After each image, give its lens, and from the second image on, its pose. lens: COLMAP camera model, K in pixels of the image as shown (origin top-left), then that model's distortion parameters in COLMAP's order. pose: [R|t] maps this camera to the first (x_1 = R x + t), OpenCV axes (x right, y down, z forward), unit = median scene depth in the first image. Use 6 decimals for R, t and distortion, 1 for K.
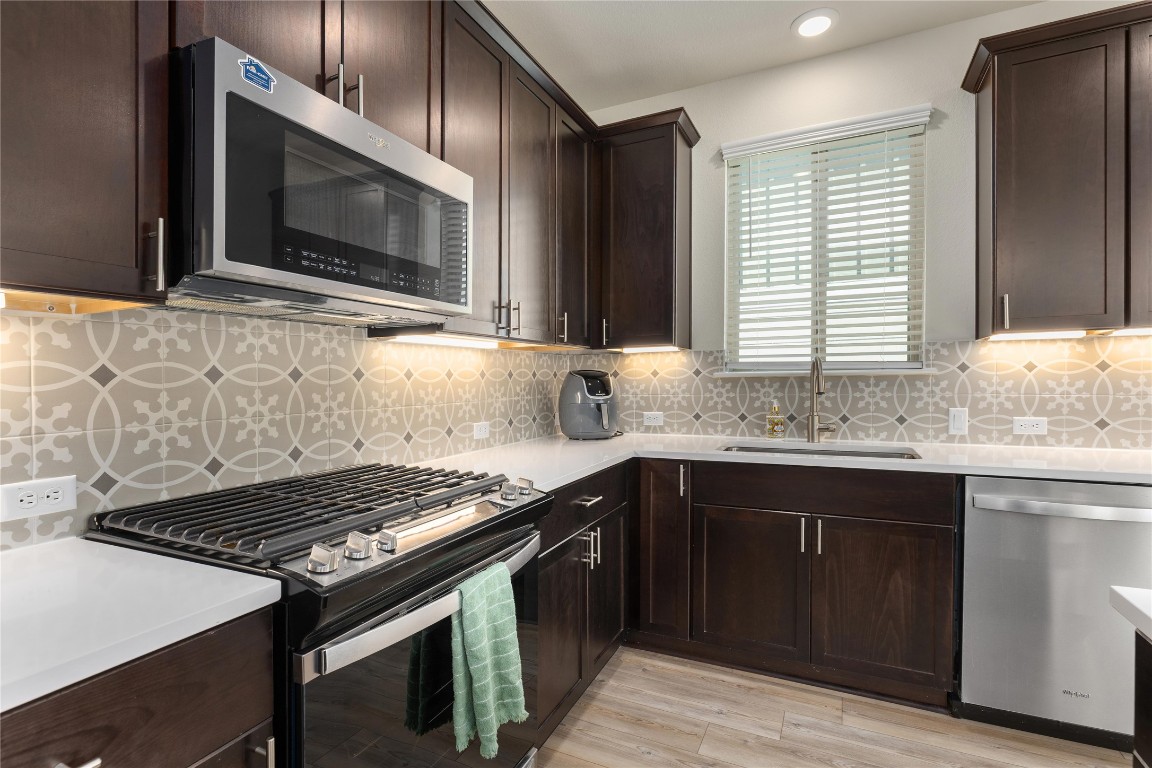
lens RADIAL K [[556.1, 0, 580.1], [0, 556.1, 380.8], [0, 0, 1]] dist [-0.002311, -0.000192]
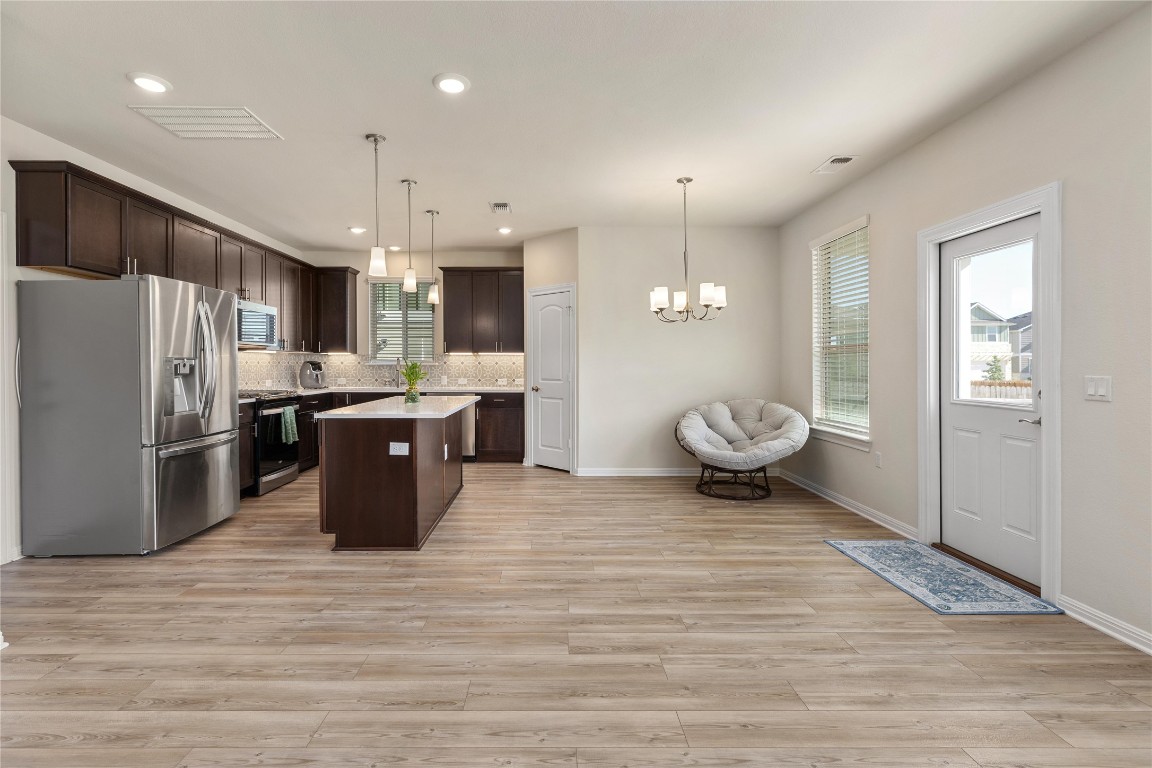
lens RADIAL K [[519.7, 0, 554.4], [0, 519.7, 367.0], [0, 0, 1]] dist [-0.000282, 0.000308]
pose [[0.896962, 0.011397, 0.441961, -0.046470], [-0.010790, 0.999934, -0.003887, 0.004800], [-0.441977, -0.001282, 0.897026, -1.752594]]
